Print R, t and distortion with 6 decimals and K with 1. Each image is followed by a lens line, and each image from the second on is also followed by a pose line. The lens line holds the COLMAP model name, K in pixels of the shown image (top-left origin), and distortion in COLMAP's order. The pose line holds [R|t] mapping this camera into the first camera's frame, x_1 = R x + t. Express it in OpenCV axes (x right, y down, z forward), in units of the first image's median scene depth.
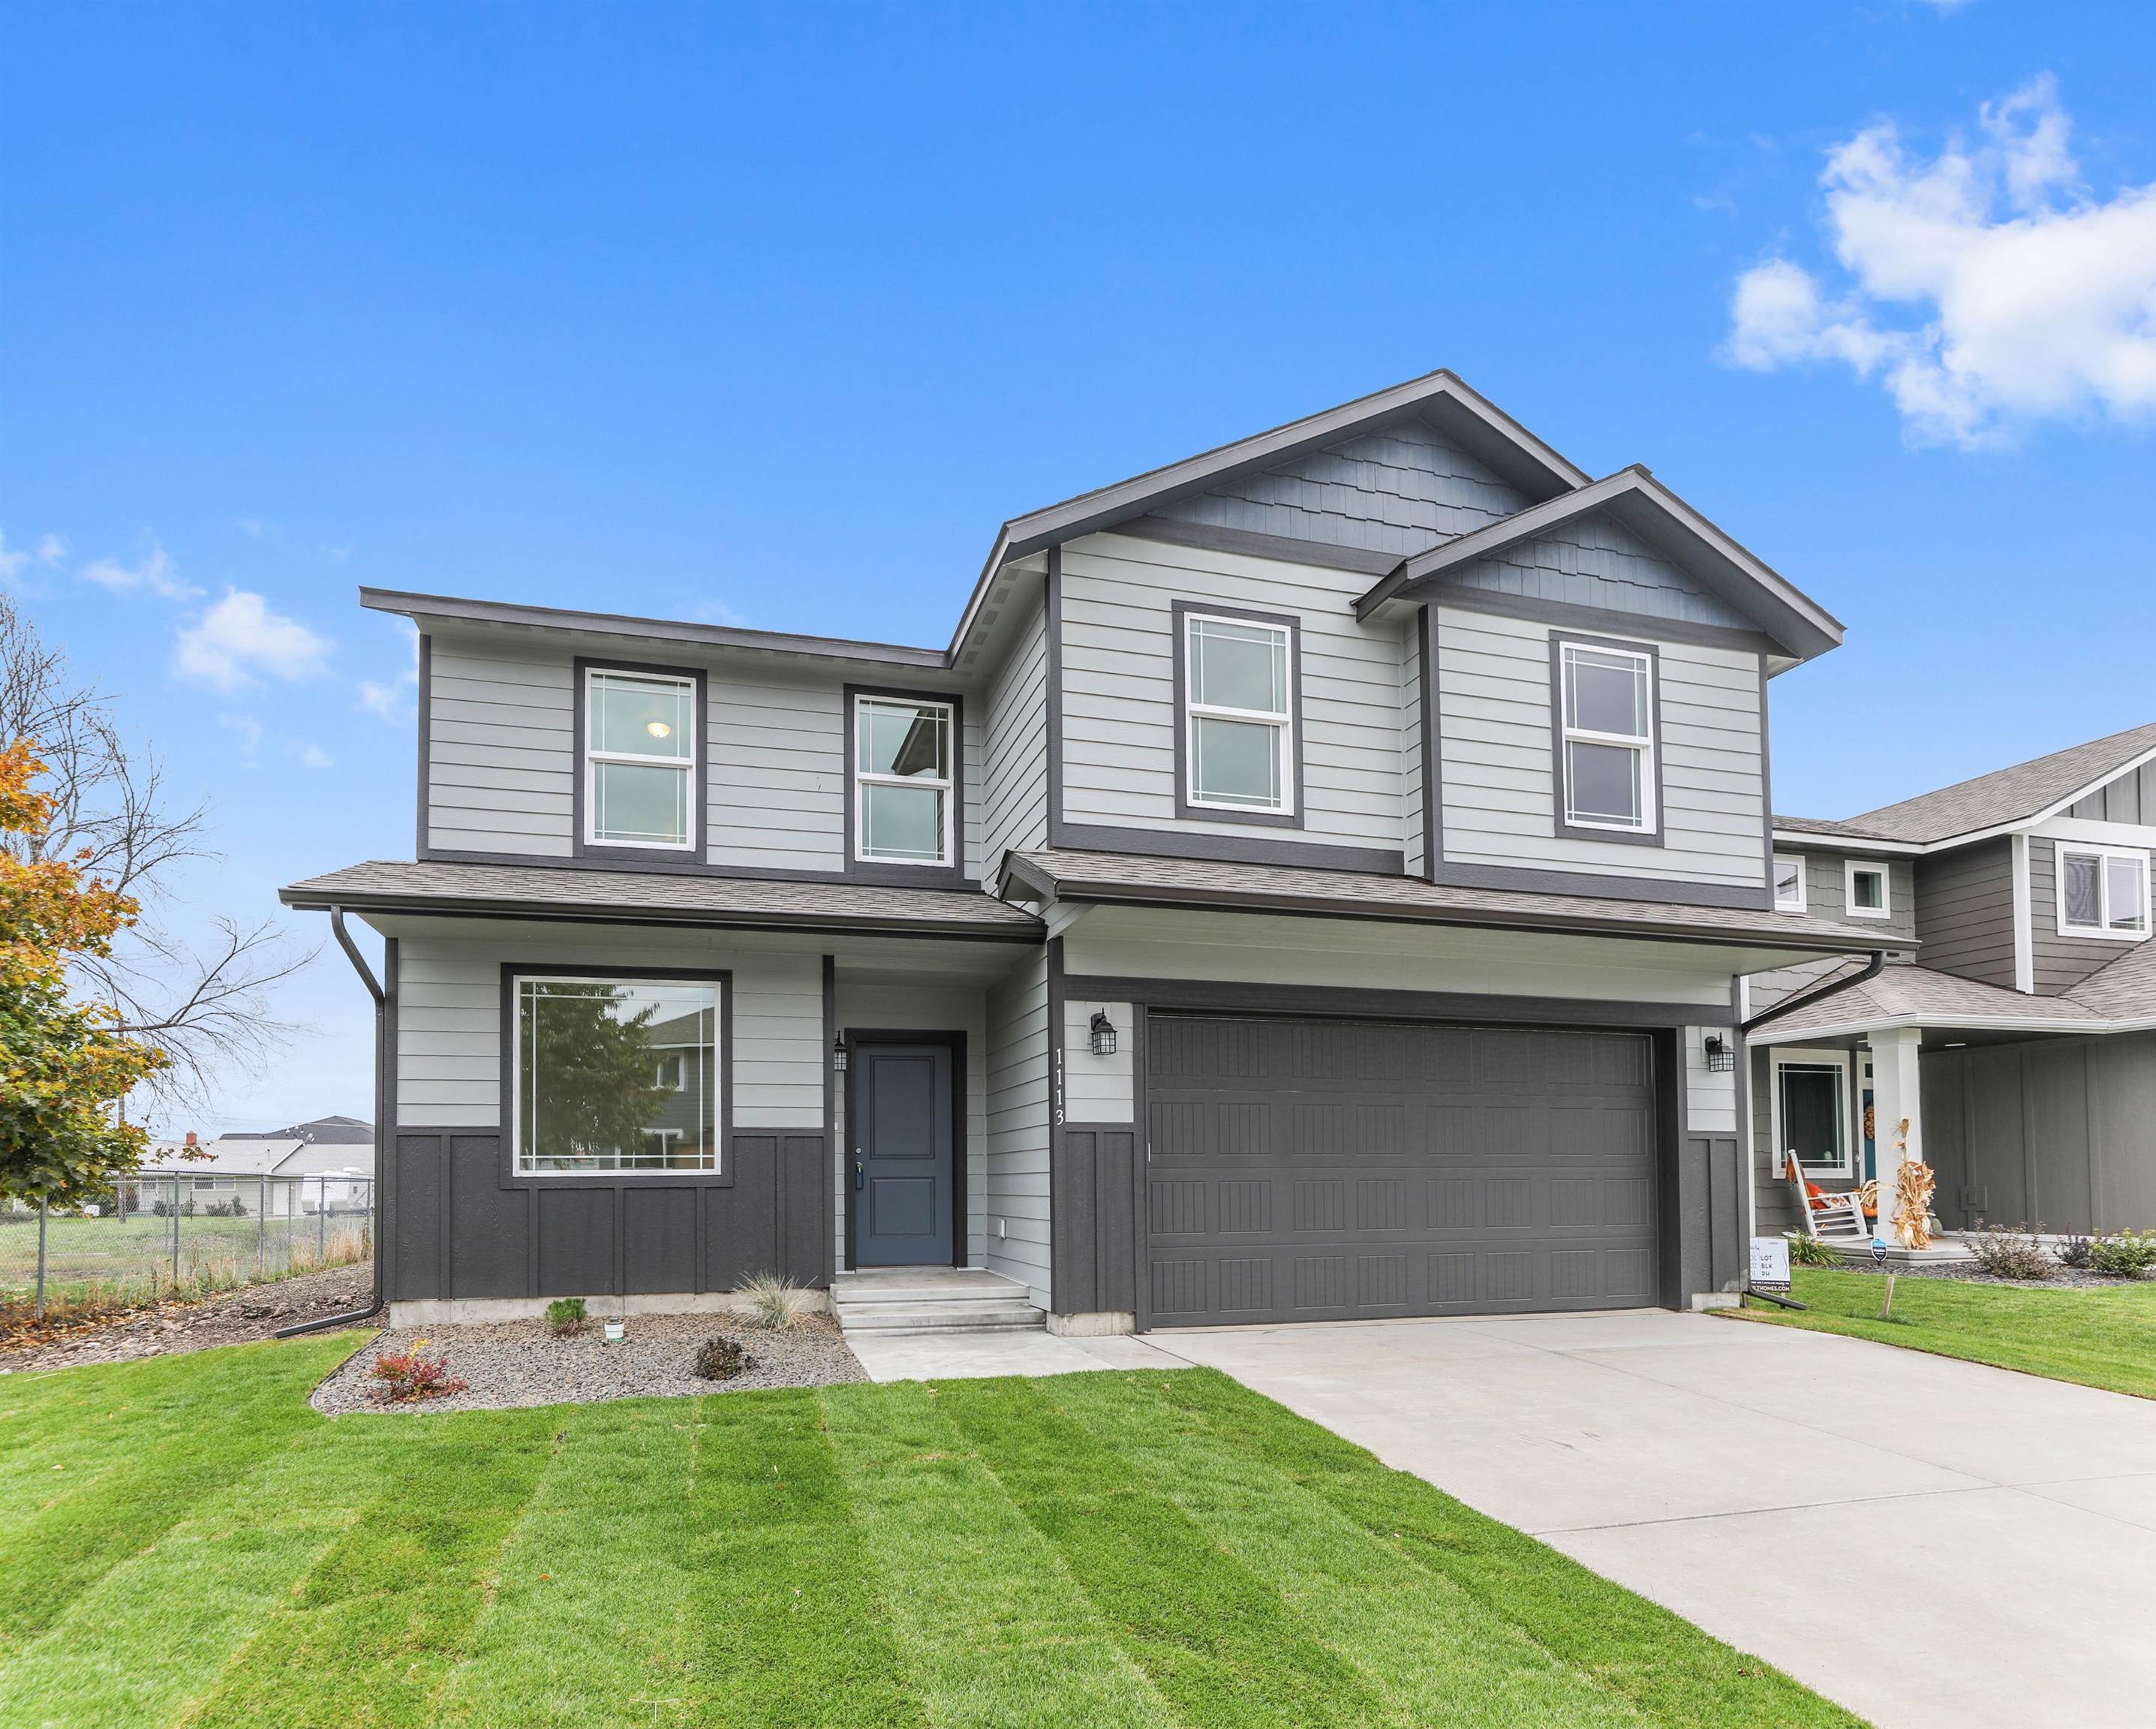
lens RADIAL K [[992.4, 0, 1077.9], [0, 992.4, 1022.1], [0, 0, 1]] dist [-0.020888, 0.000470]
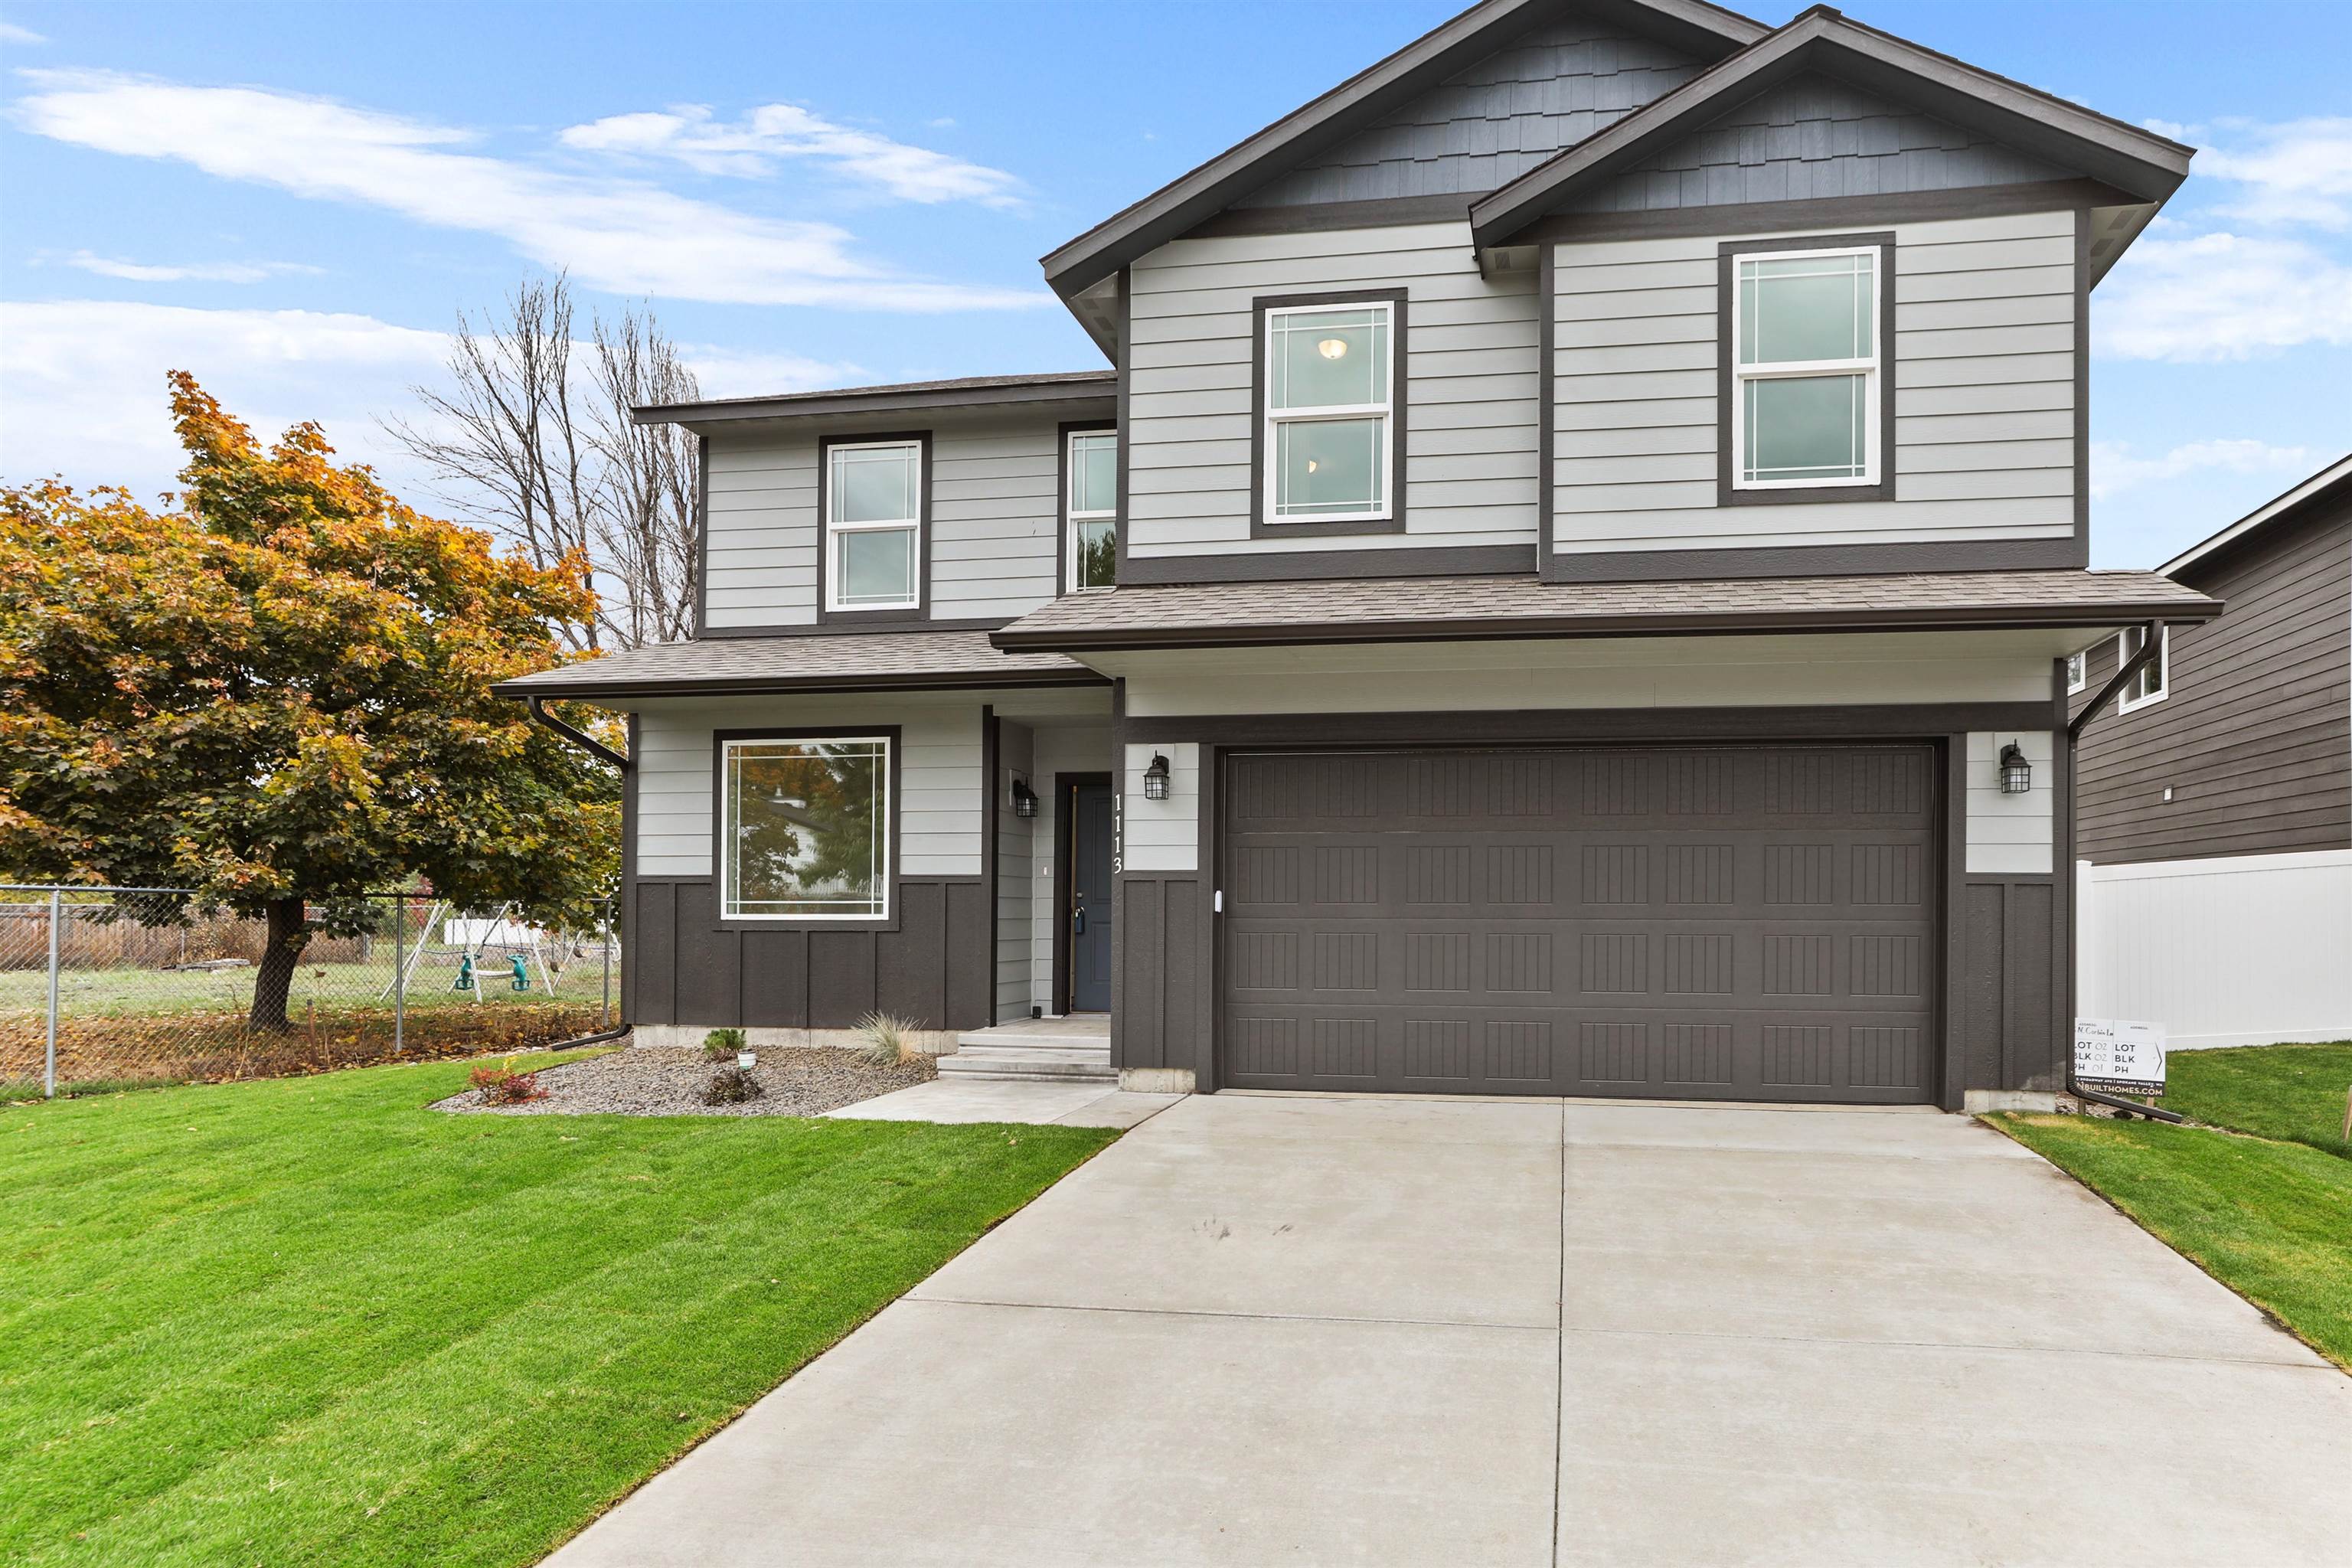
lens RADIAL K [[1088.6, 0, 1166.9], [0, 1088.6, 768.7], [0, 0, 1]] dist [-0.031337, 0.010788]
pose [[0.934556, -0.038881, -0.353686, 0.350213], [0.046322, 0.998847, 0.012594, -0.008340], [0.352789, -0.028153, 0.935279, 0.022897]]
